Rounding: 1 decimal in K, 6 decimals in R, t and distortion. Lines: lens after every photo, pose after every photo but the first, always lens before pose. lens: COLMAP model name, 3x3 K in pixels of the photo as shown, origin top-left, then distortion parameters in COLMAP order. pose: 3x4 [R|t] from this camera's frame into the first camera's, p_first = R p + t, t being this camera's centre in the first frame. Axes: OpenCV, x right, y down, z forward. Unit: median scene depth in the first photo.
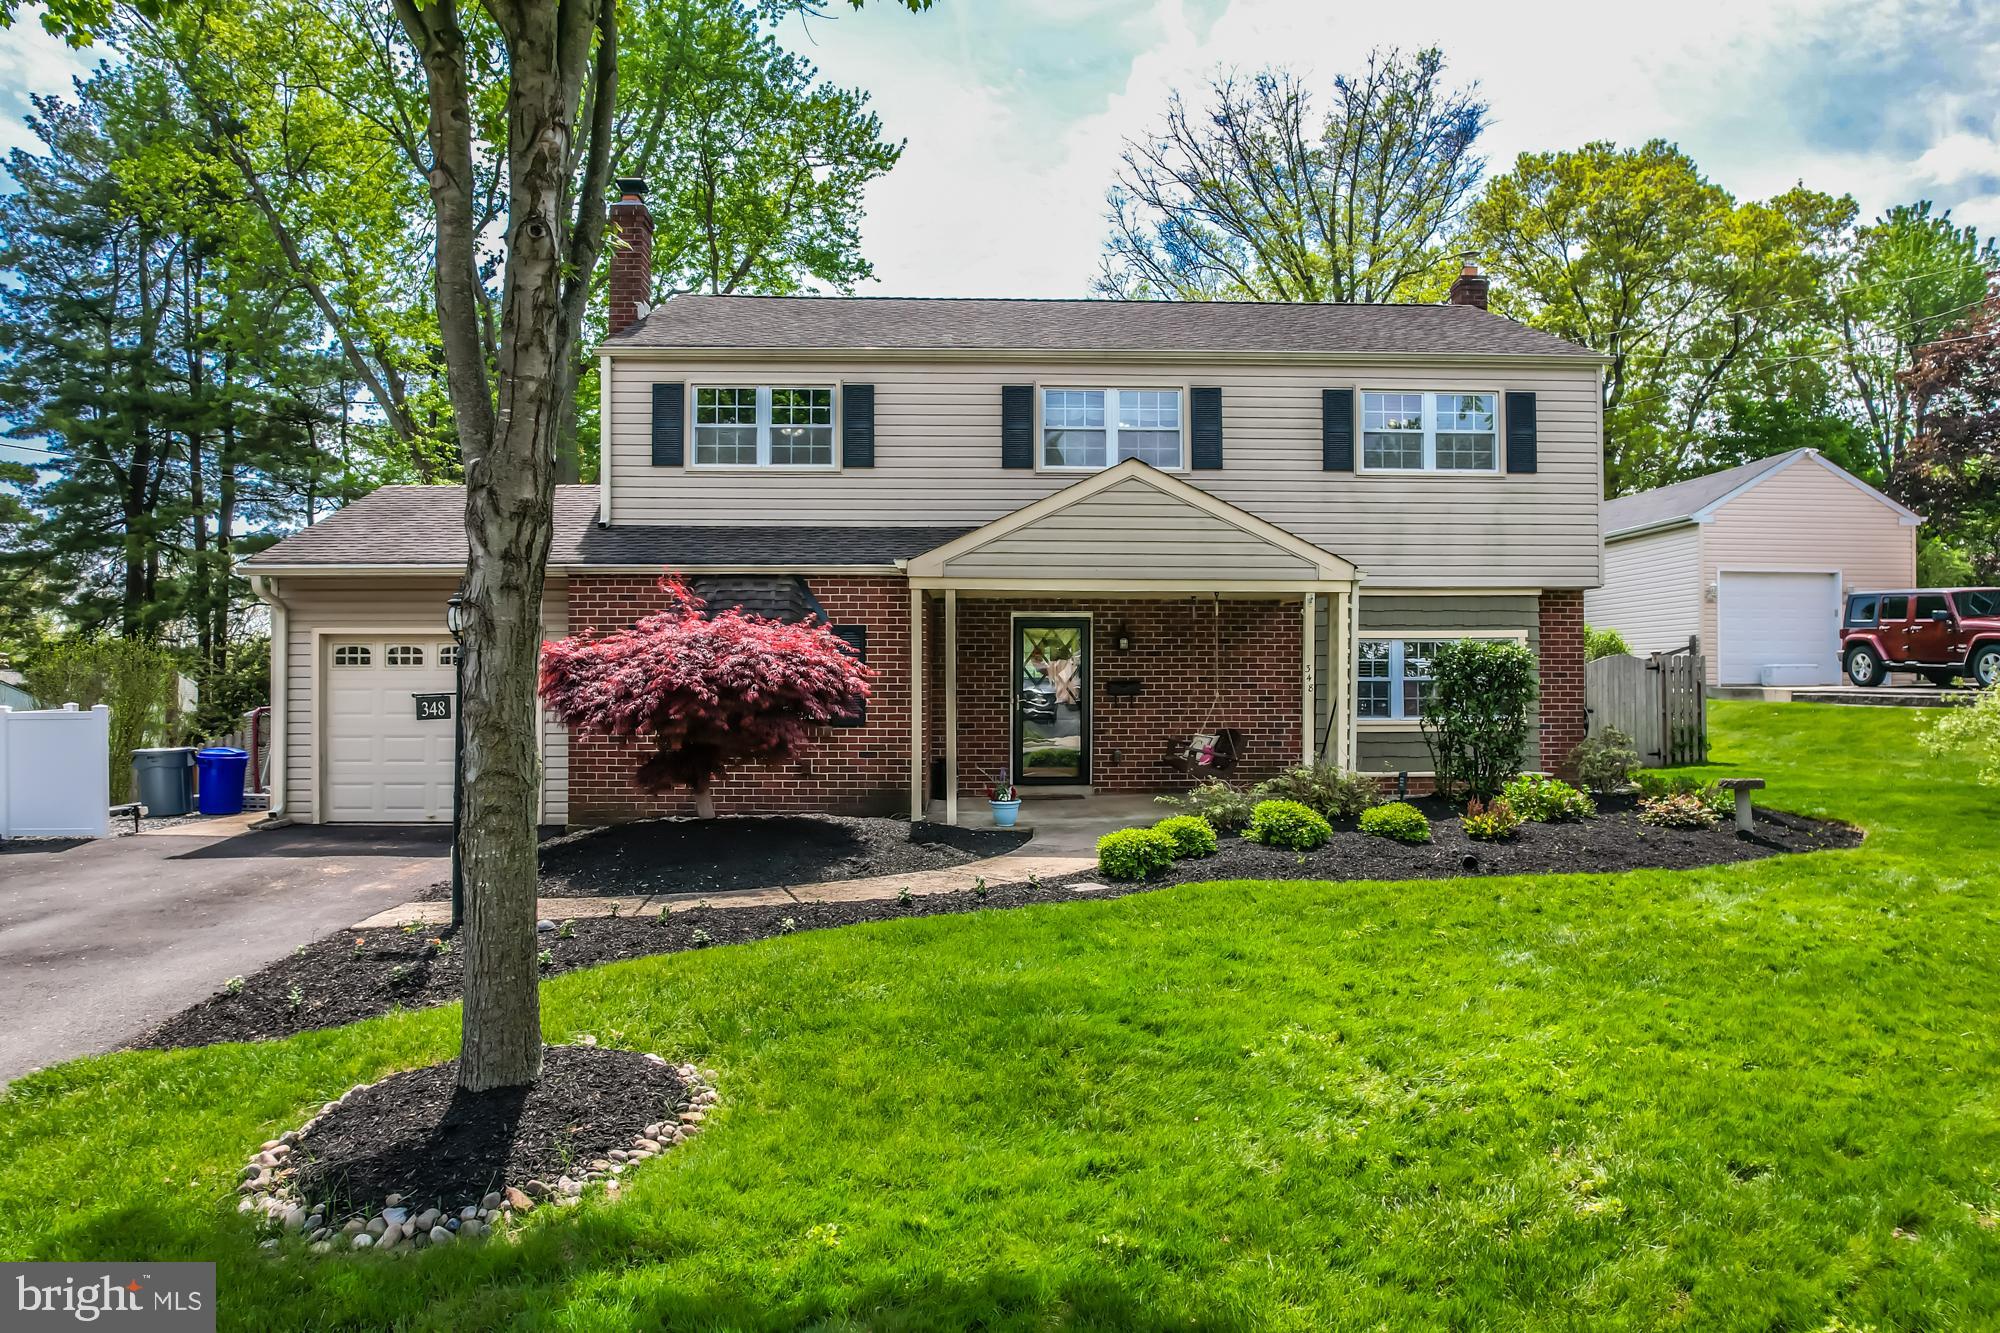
lens RADIAL K [[1157.8, 0, 1000.2], [0, 1157.8, 601.5], [0, 0, 1]] dist [-0.040764, 0.000057]
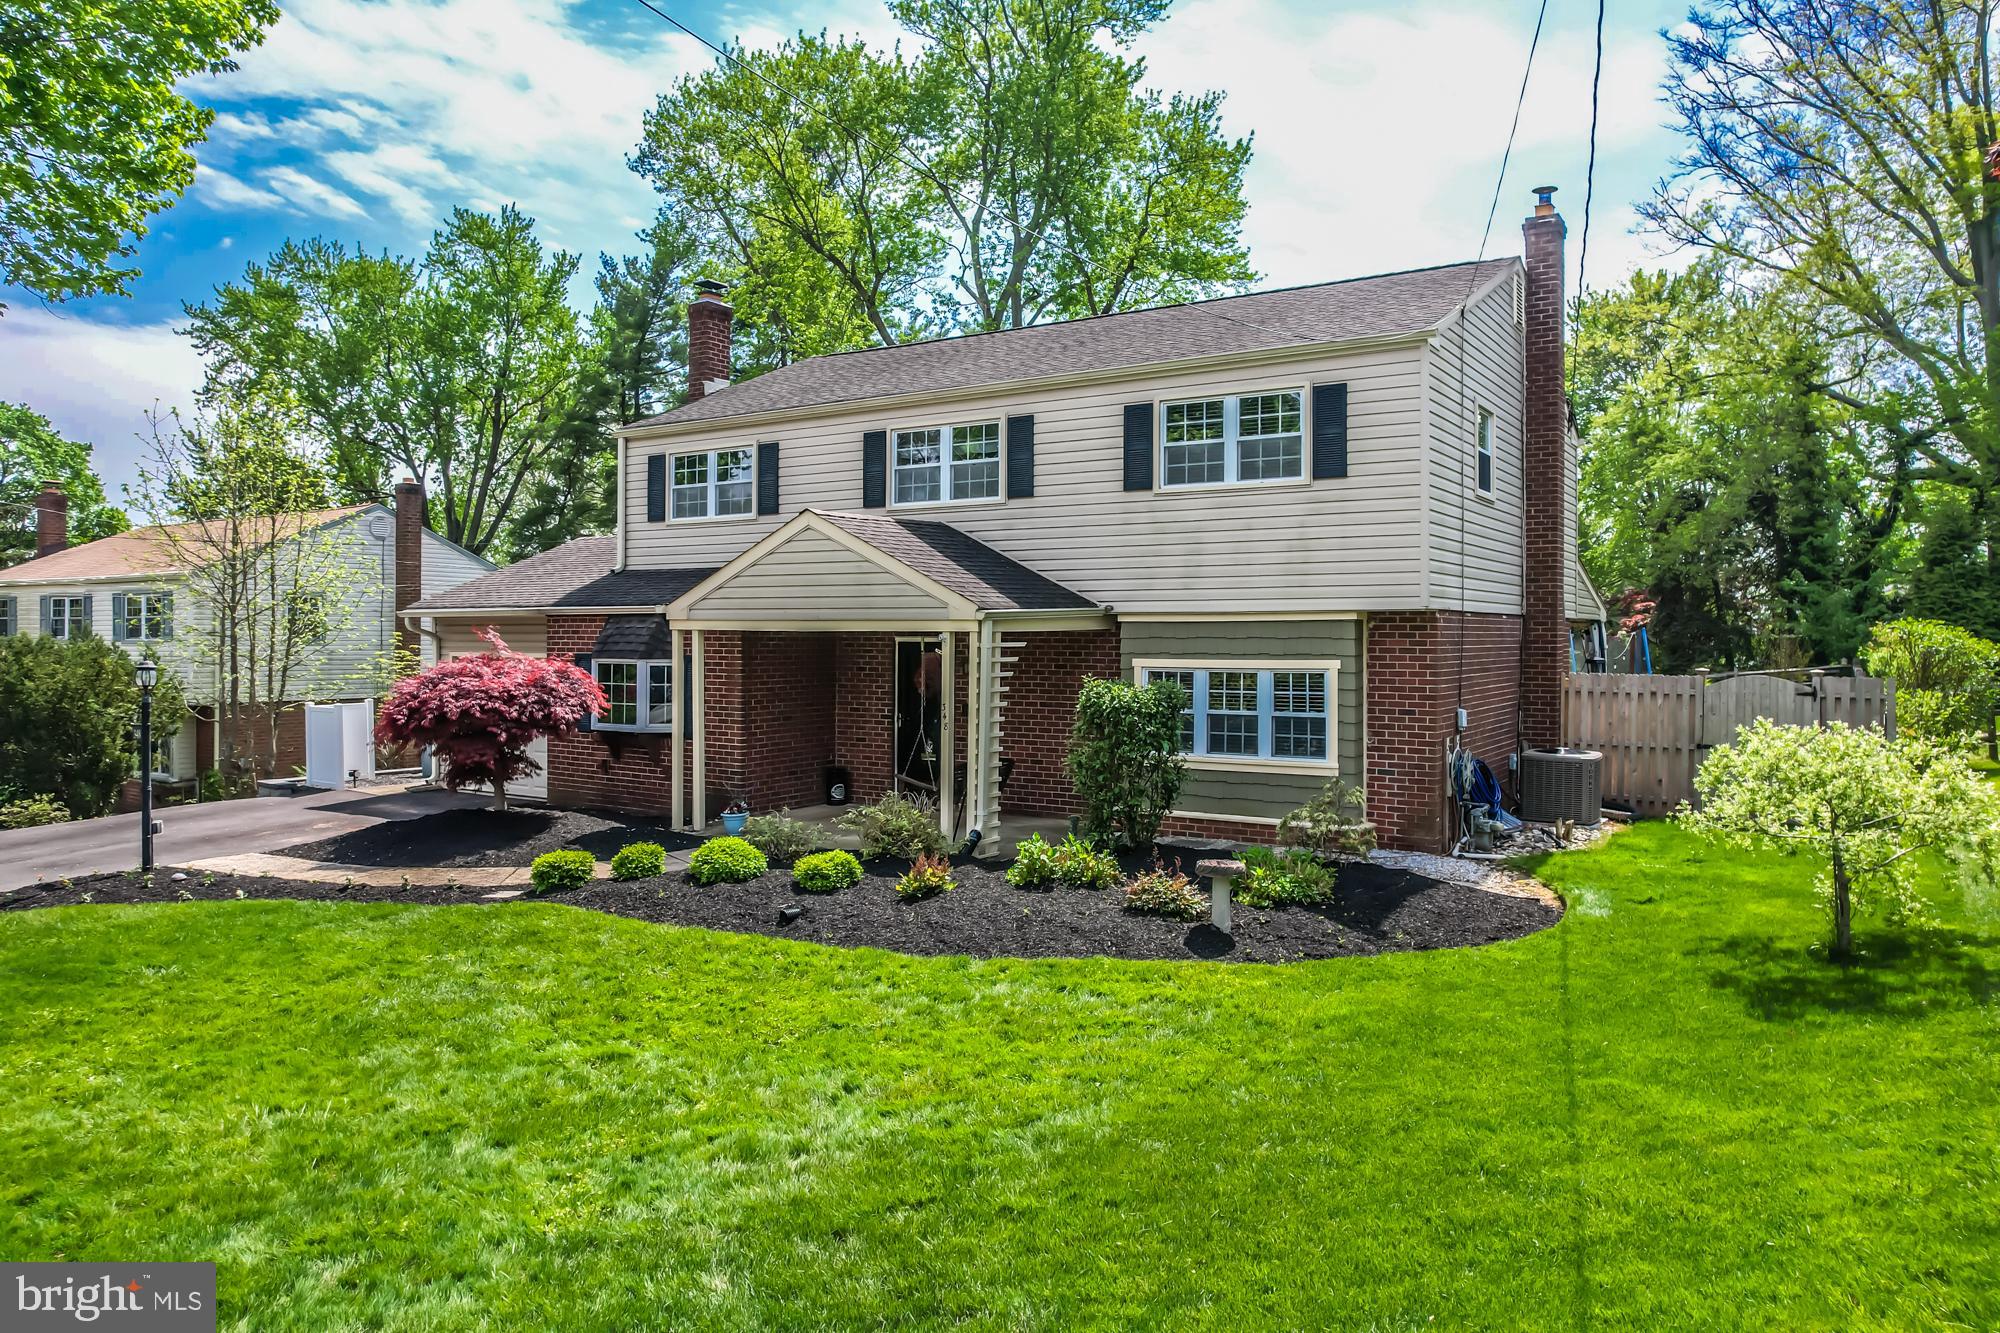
lens RADIAL K [[1362.2, 0, 997.1], [0, 1362.2, 631.7], [0, 0, 1]] dist [-0.059809, -0.001019]
pose [[0.819690, -0.004342, -0.572791, 0.768097], [0.004878, 0.999988, -0.000599, 0.002546], [0.572787, -0.002303, 0.819701, 0.018000]]
